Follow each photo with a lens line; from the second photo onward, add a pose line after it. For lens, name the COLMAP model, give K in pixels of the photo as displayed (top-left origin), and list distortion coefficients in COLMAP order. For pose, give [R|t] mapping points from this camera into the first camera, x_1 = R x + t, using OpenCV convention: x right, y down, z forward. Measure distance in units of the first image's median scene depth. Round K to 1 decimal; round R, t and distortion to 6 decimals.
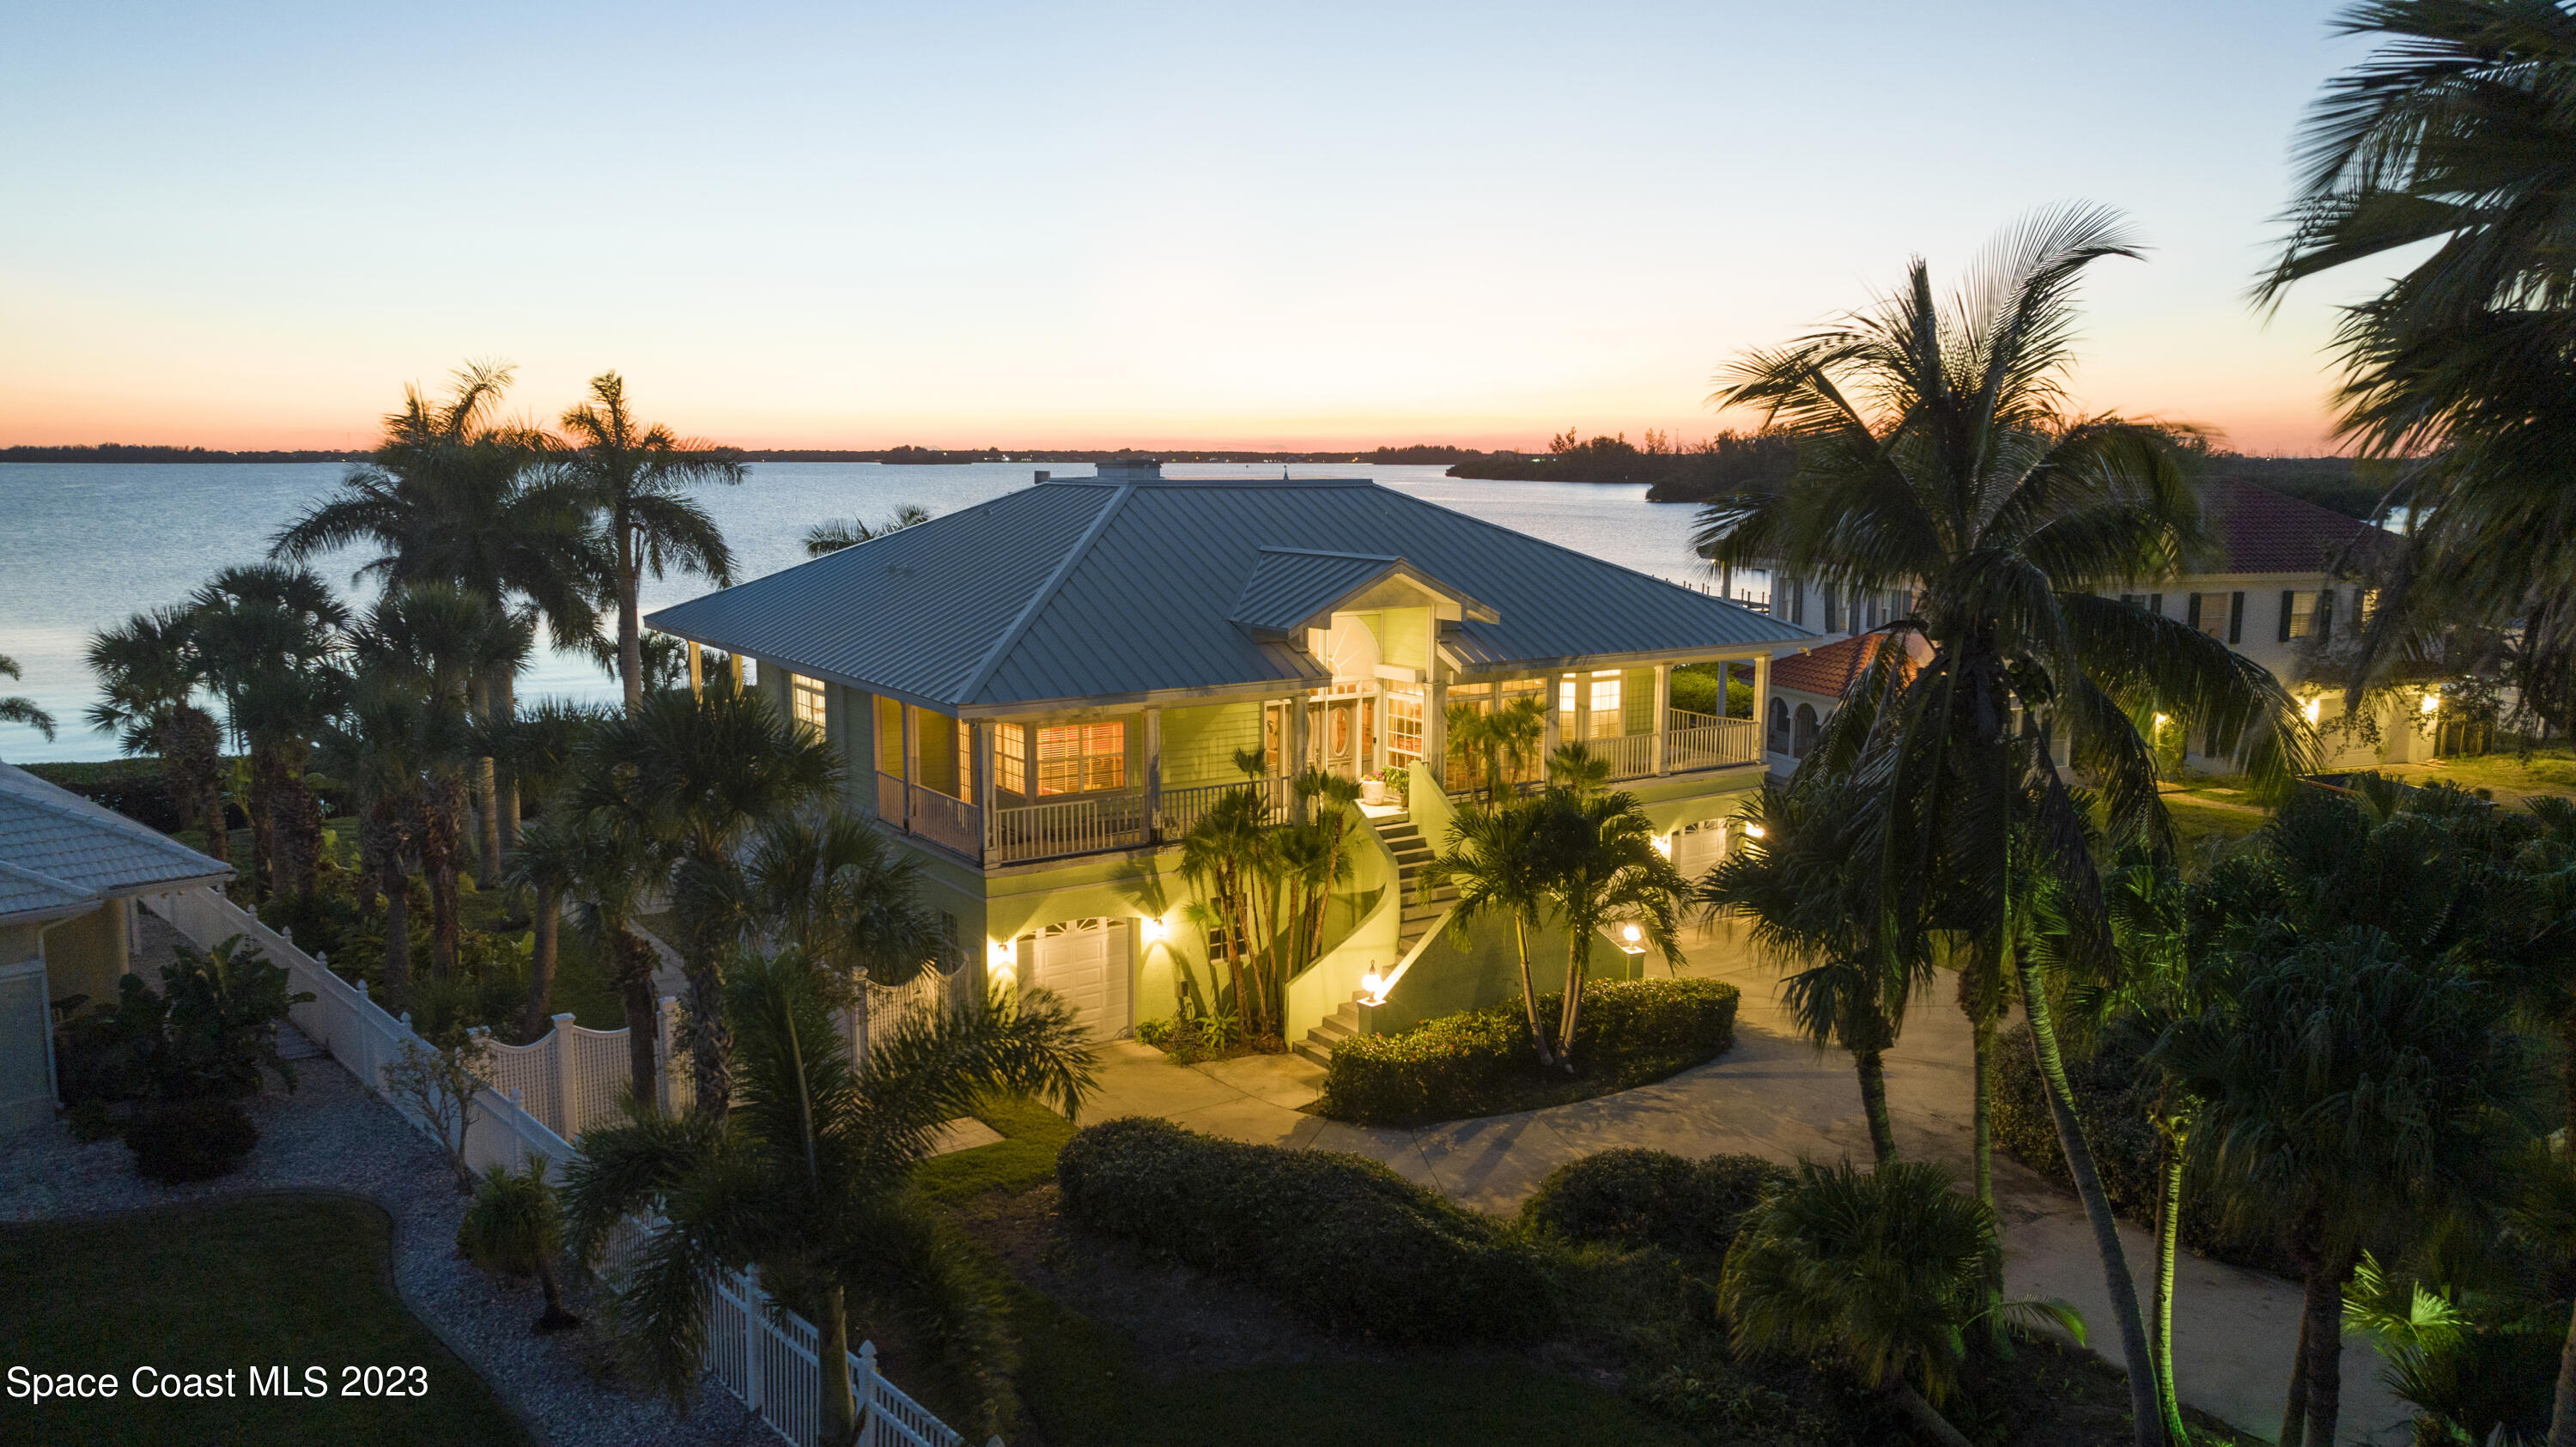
lens RADIAL K [[1643.1, 0, 1288.0], [0, 1643.1, 723.5], [0, 0, 1]] dist [0.048525, -0.000549]
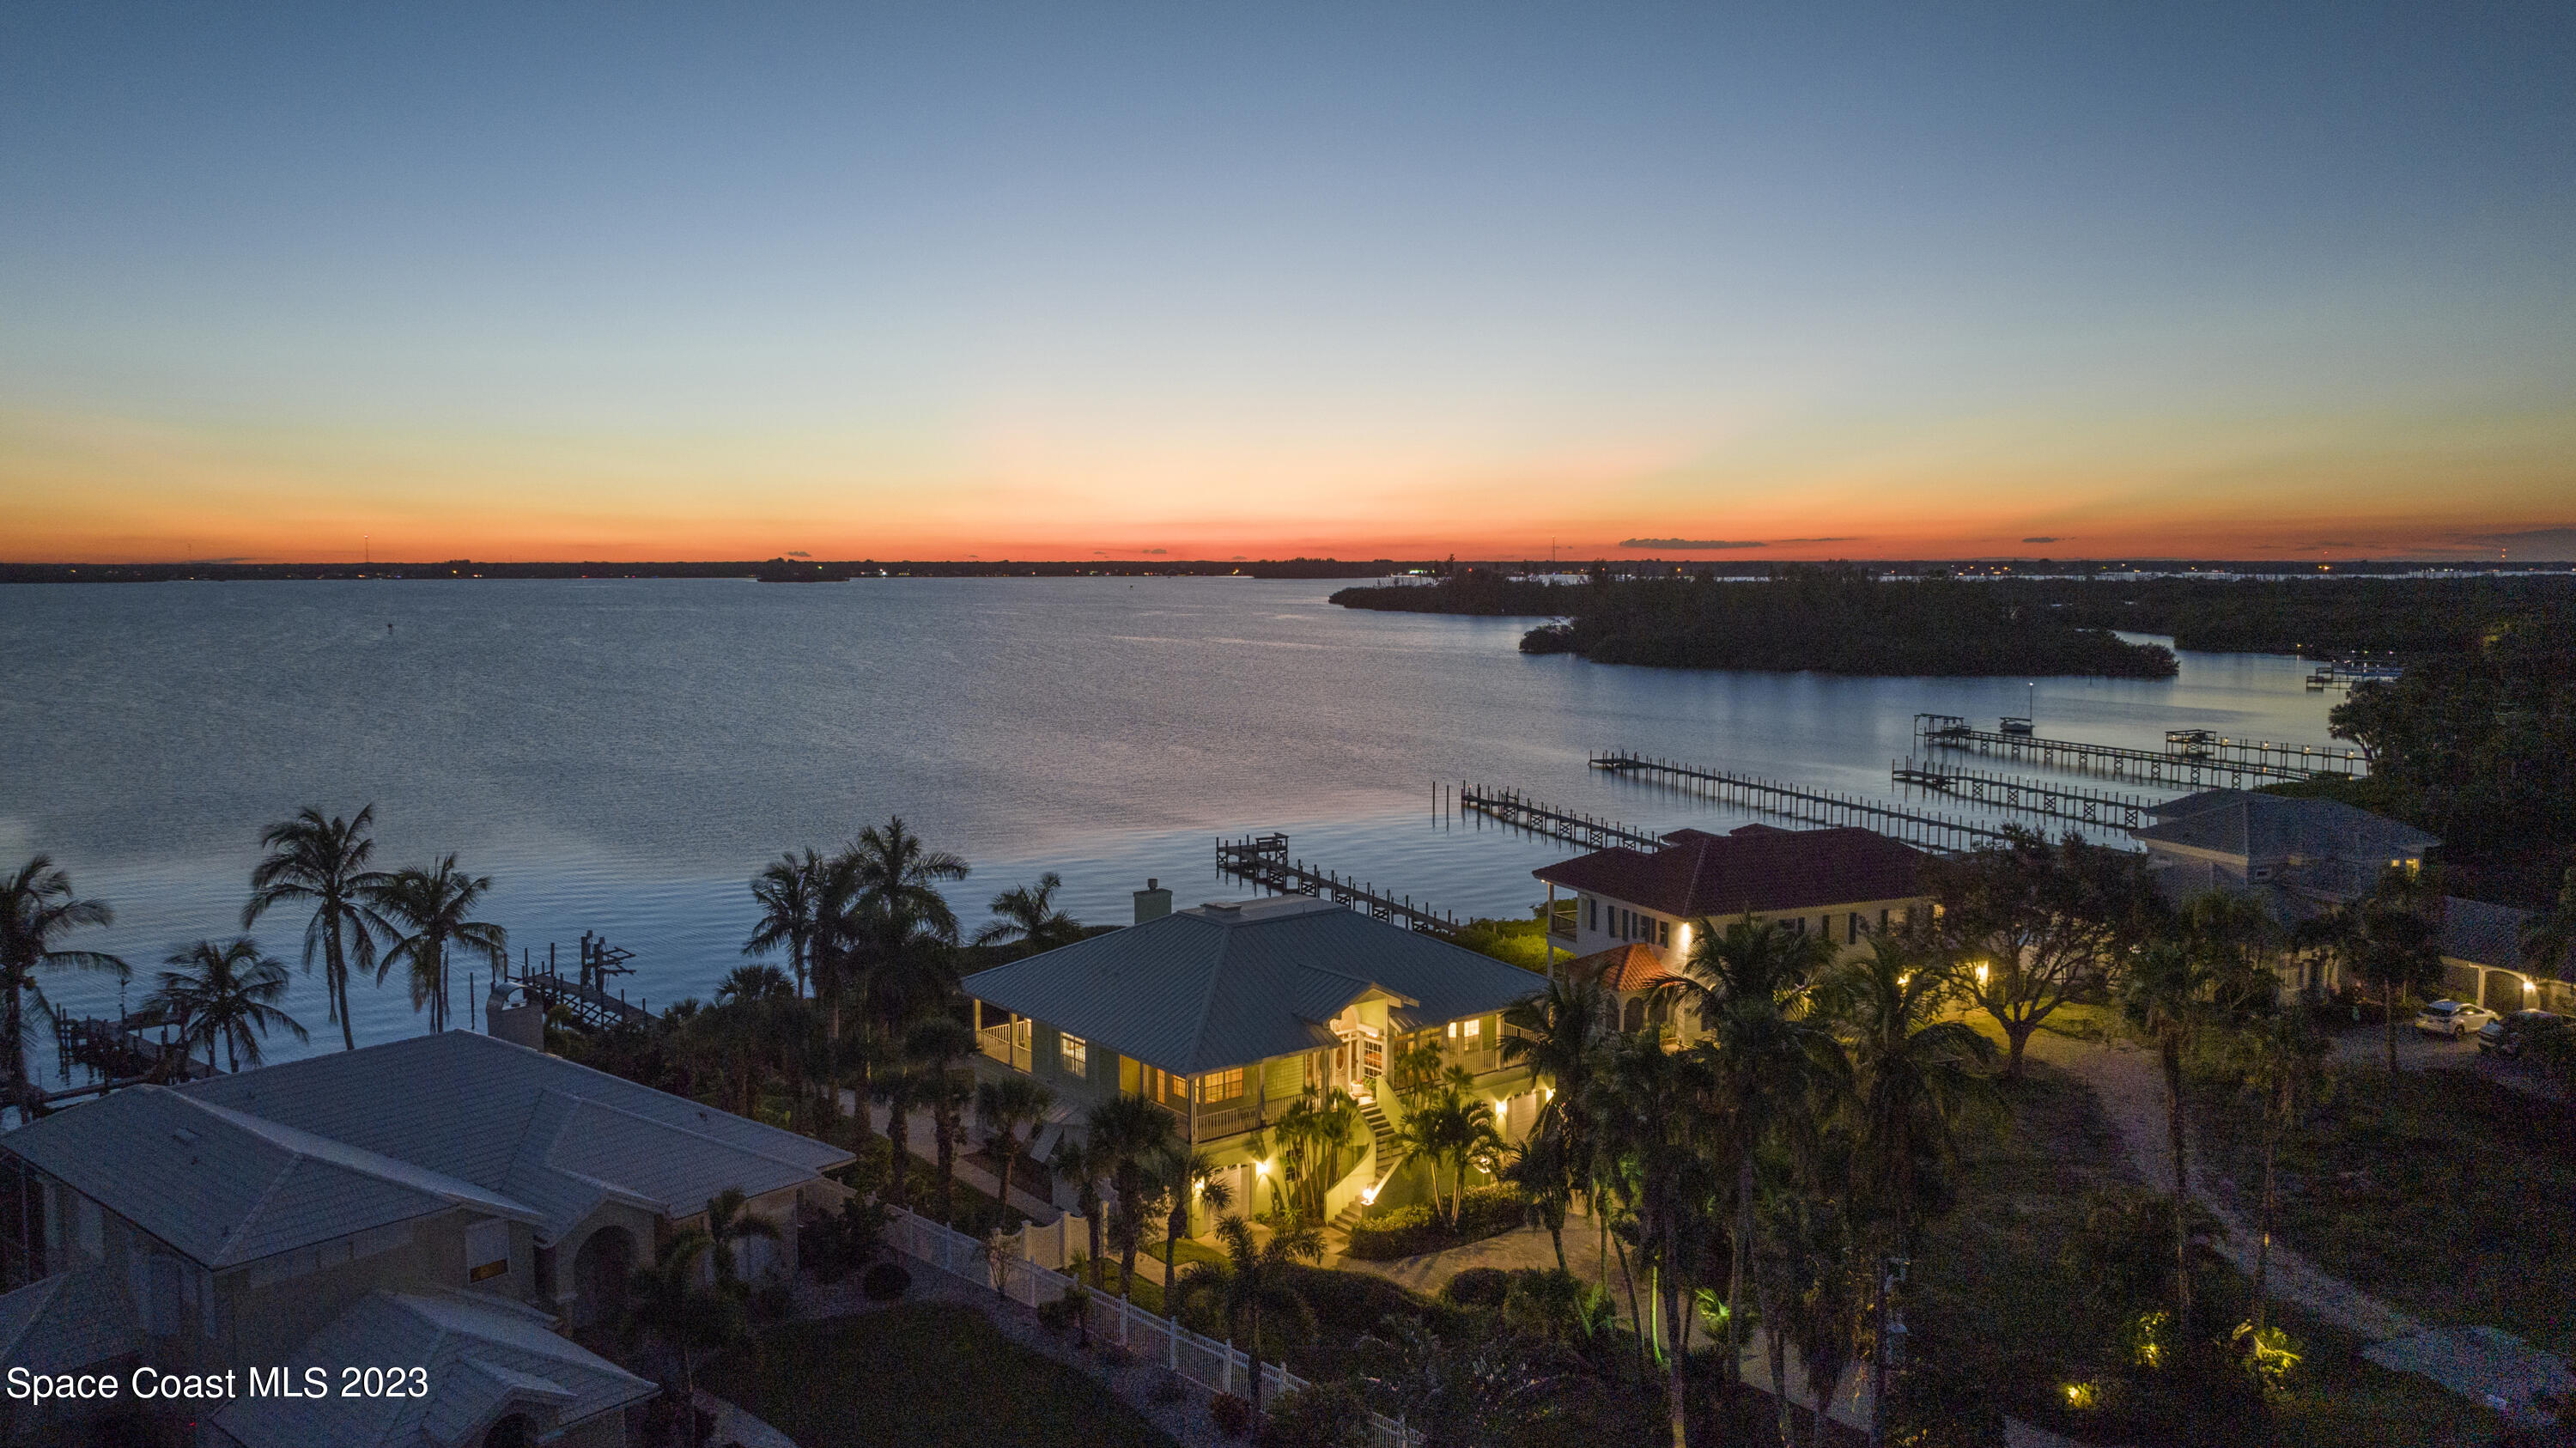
lens RADIAL K [[1643.2, 0, 1288.0], [0, 1643.2, 724.0], [0, 0, 1]] dist [0.048525, -0.000549]
pose [[0.997499, -0.004545, 0.070540, -0.198601], [0.009774, 0.997214, -0.073949, -0.293713], [-0.070007, 0.074454, 0.994764, -1.182900]]
